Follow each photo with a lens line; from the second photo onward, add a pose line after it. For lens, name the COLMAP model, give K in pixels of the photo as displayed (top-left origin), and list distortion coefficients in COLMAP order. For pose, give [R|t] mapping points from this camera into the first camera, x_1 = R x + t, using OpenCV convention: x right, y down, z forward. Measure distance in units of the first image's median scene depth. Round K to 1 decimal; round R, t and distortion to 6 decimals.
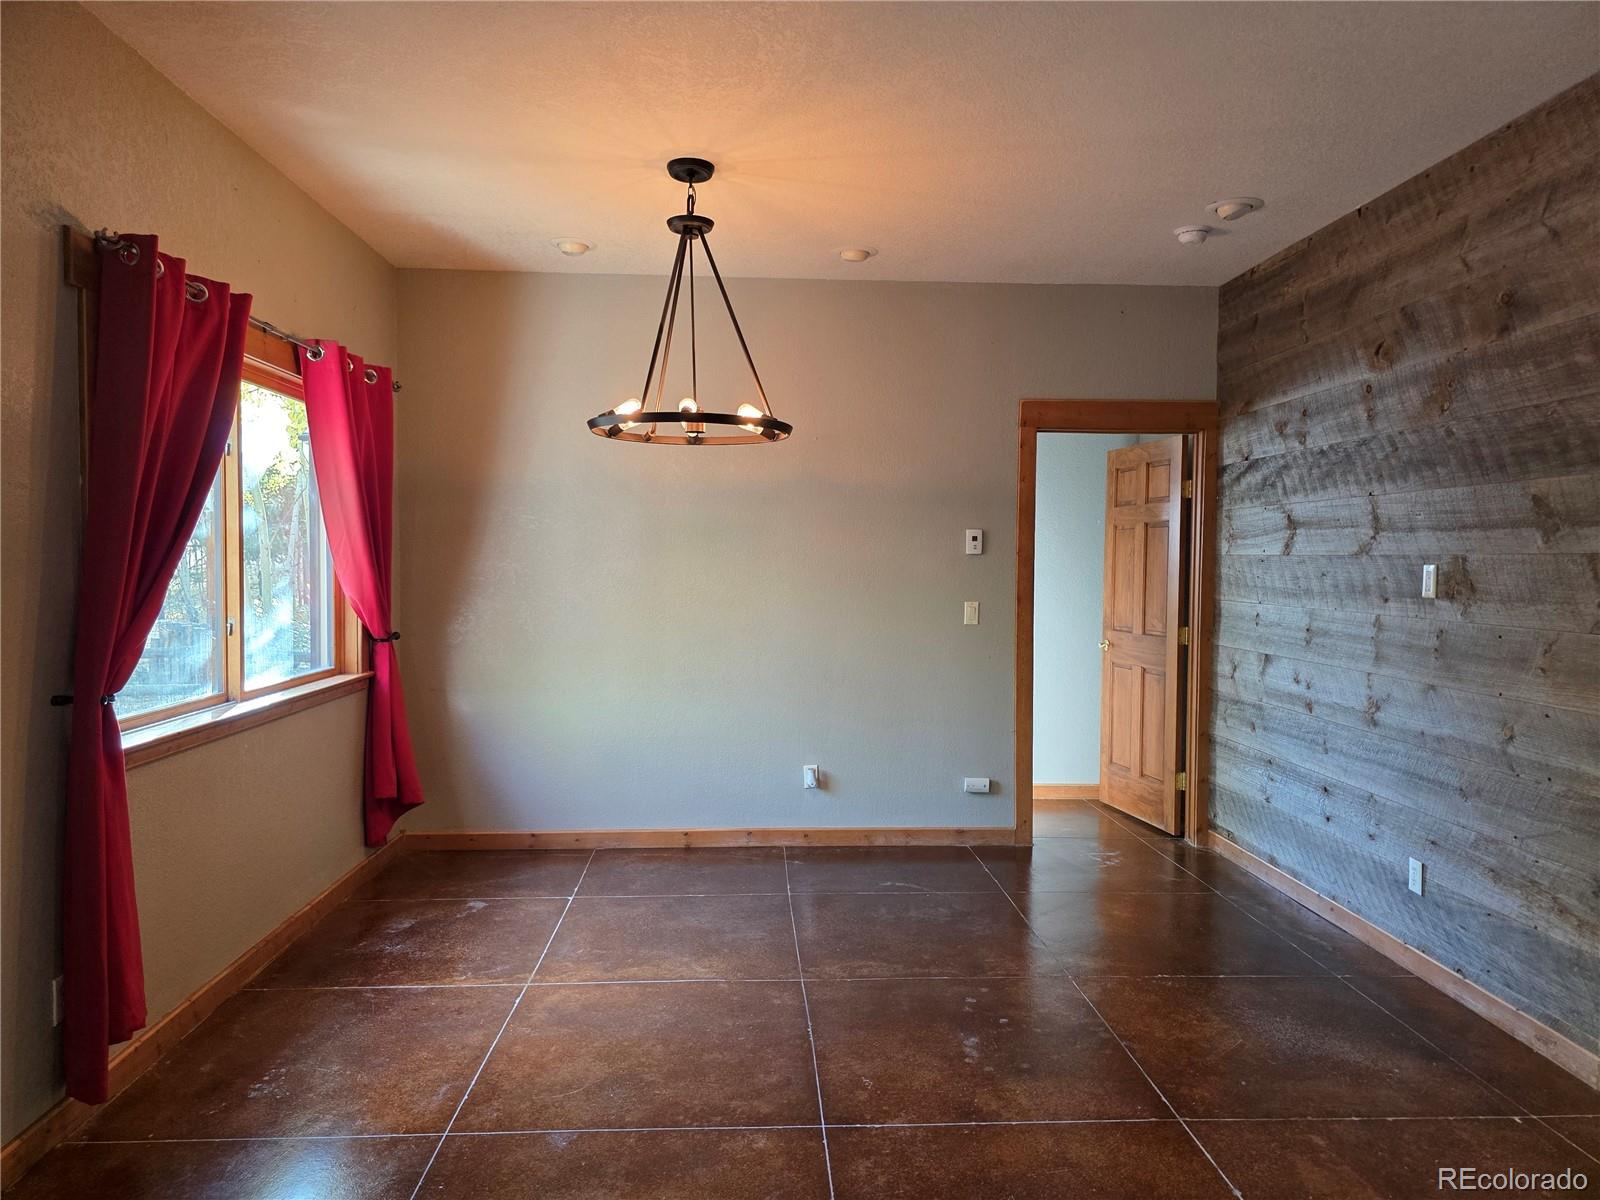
lens RADIAL K [[1073.4, 0, 797.0], [0, 1073.4, 601.0], [0, 0, 1]] dist [0.047197, -0.036603]
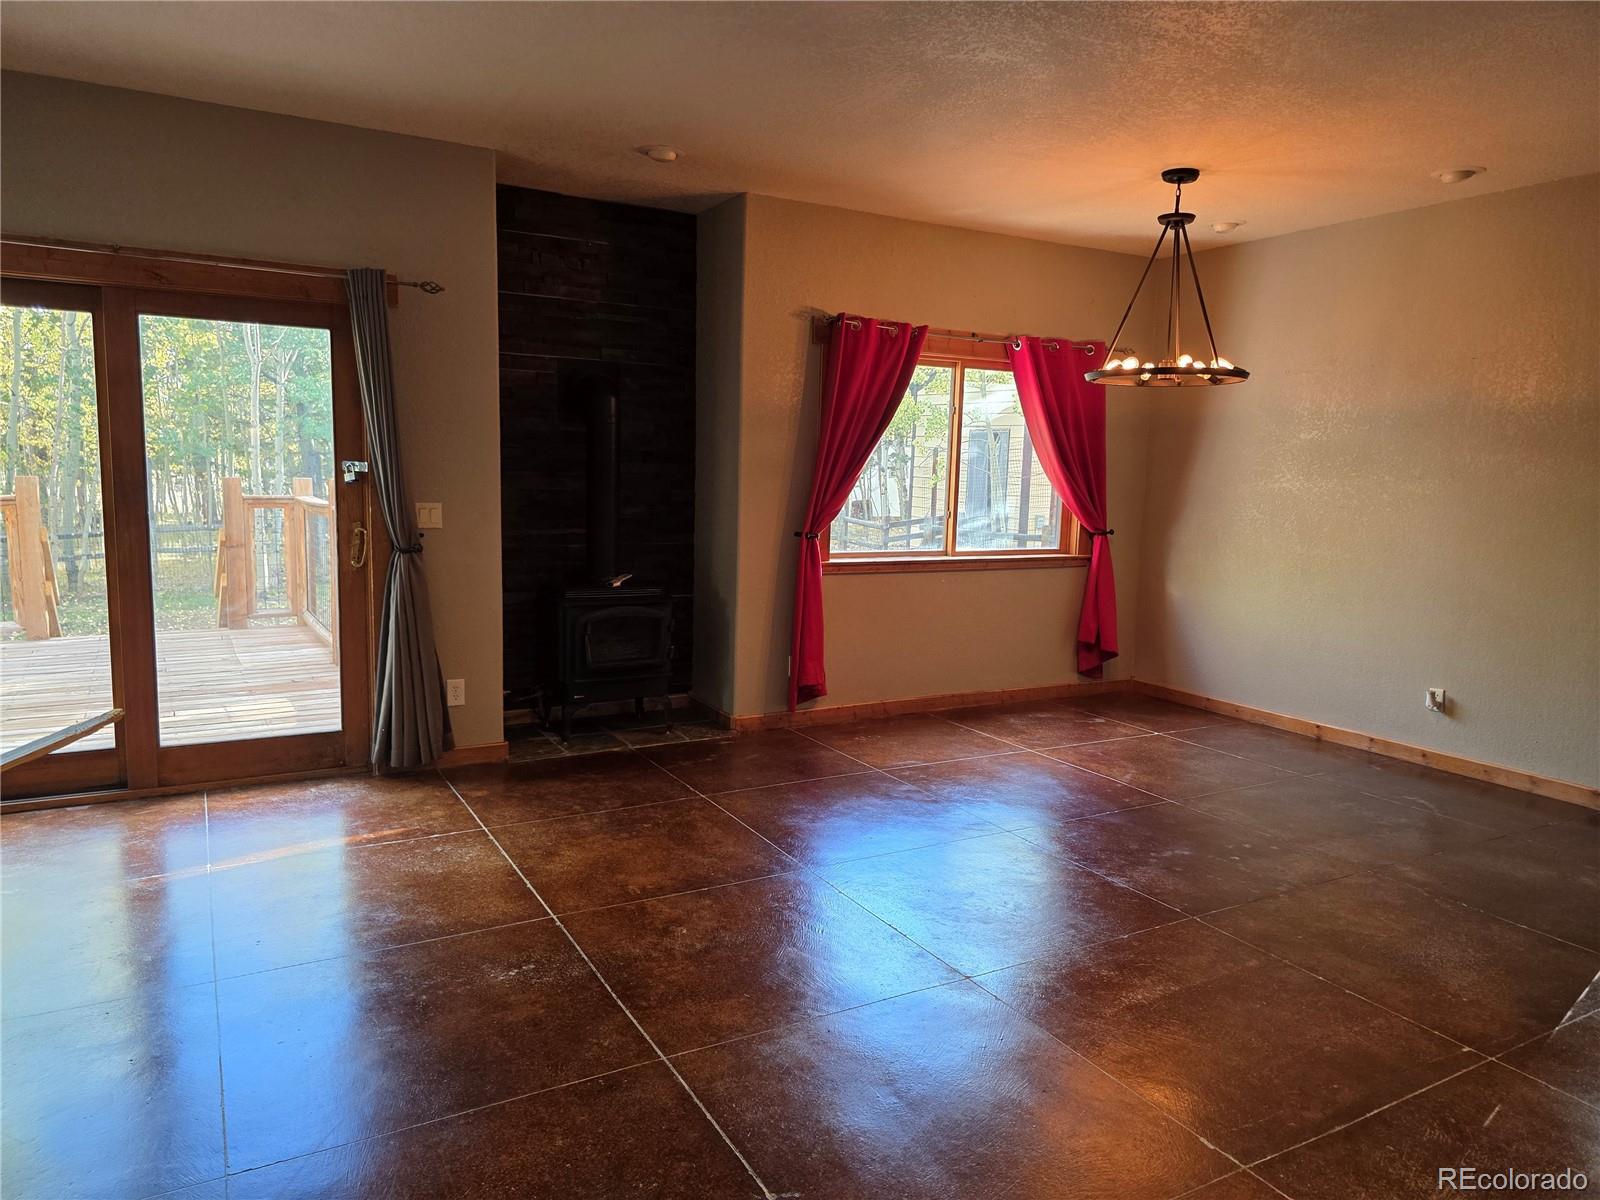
lens RADIAL K [[1073.4, 0, 811.8], [0, 1073.4, 607.0], [0, 0, 1]] dist [0.047197, -0.036603]
pose [[0.452322, 0.120143, -0.883726, 0.786842], [-0.058341, 0.992749, 0.105103, 0.004213], [0.889945, 0.004017, 0.456051, 0.010869]]
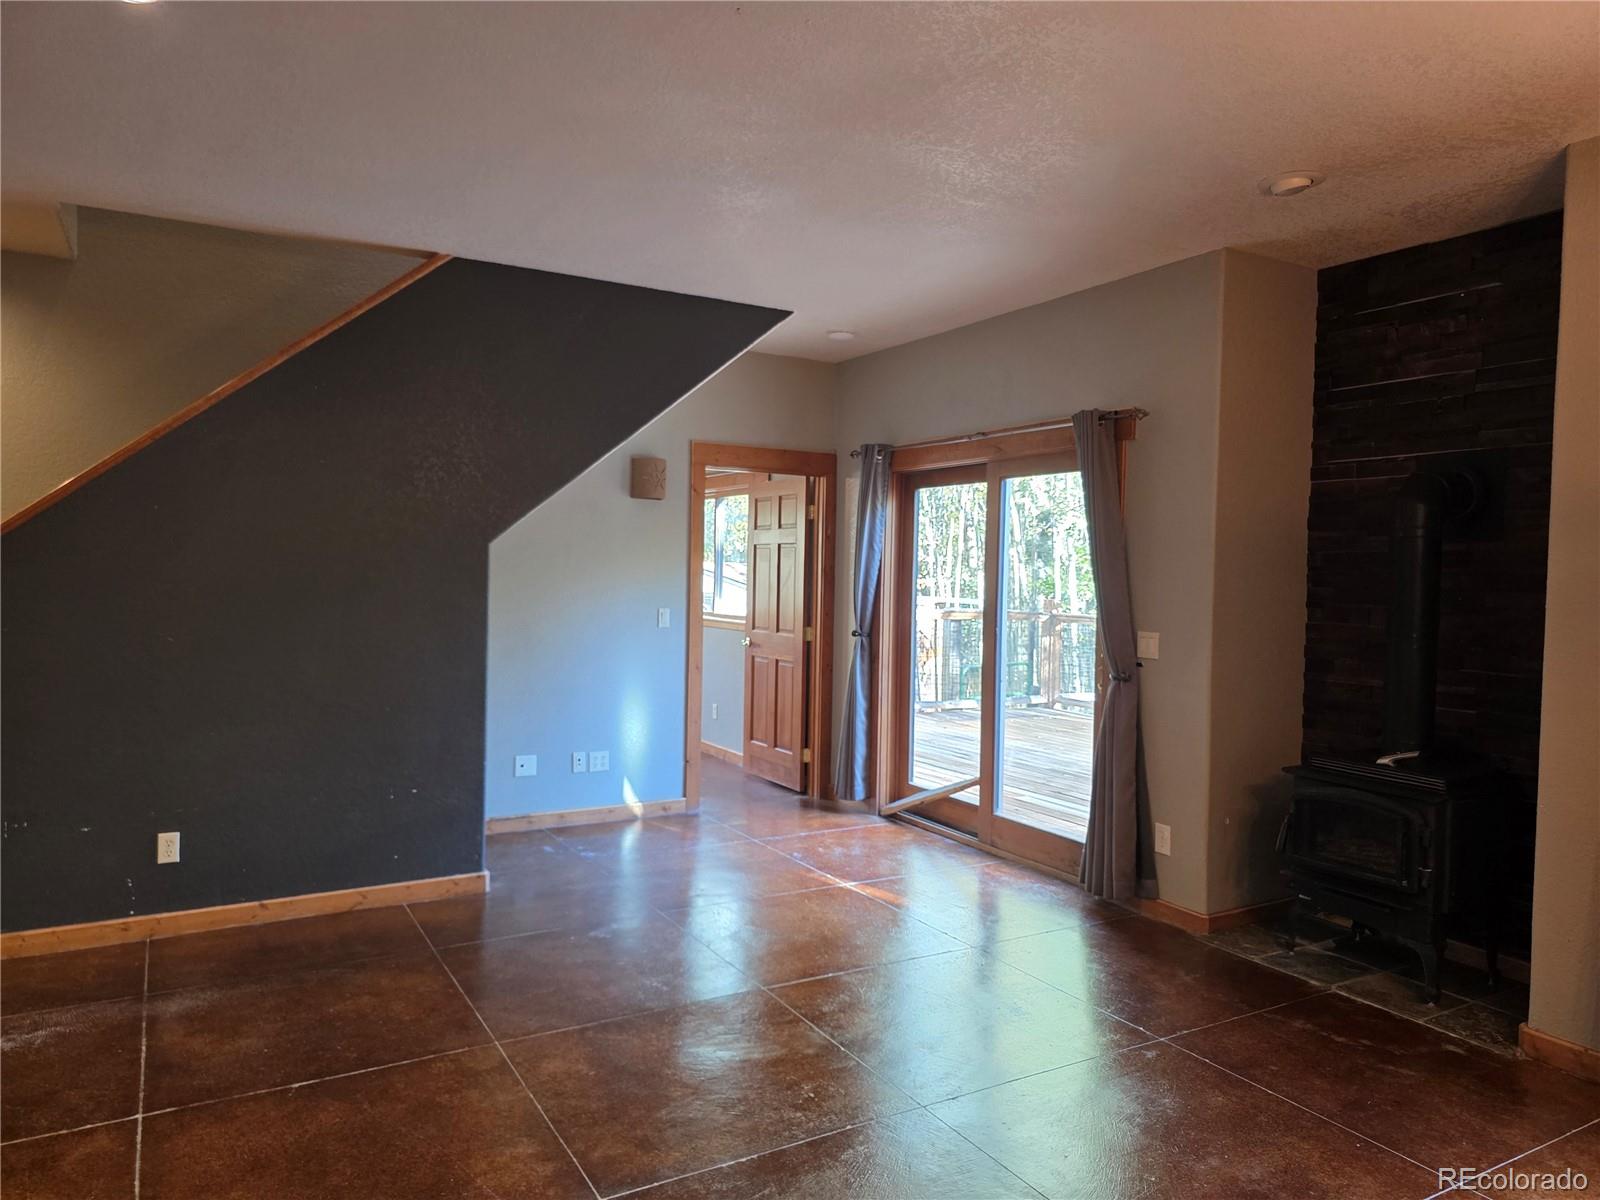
lens RADIAL K [[1073.4, 0, 806.3], [0, 1073.4, 612.6], [0, 0, 1]] dist [0.047197, -0.036603]
pose [[-0.887855, -0.008418, -0.460046, 0.406237], [-0.046446, 0.996365, 0.071405, -0.042230], [0.457773, 0.084764, -0.885019, 0.956449]]
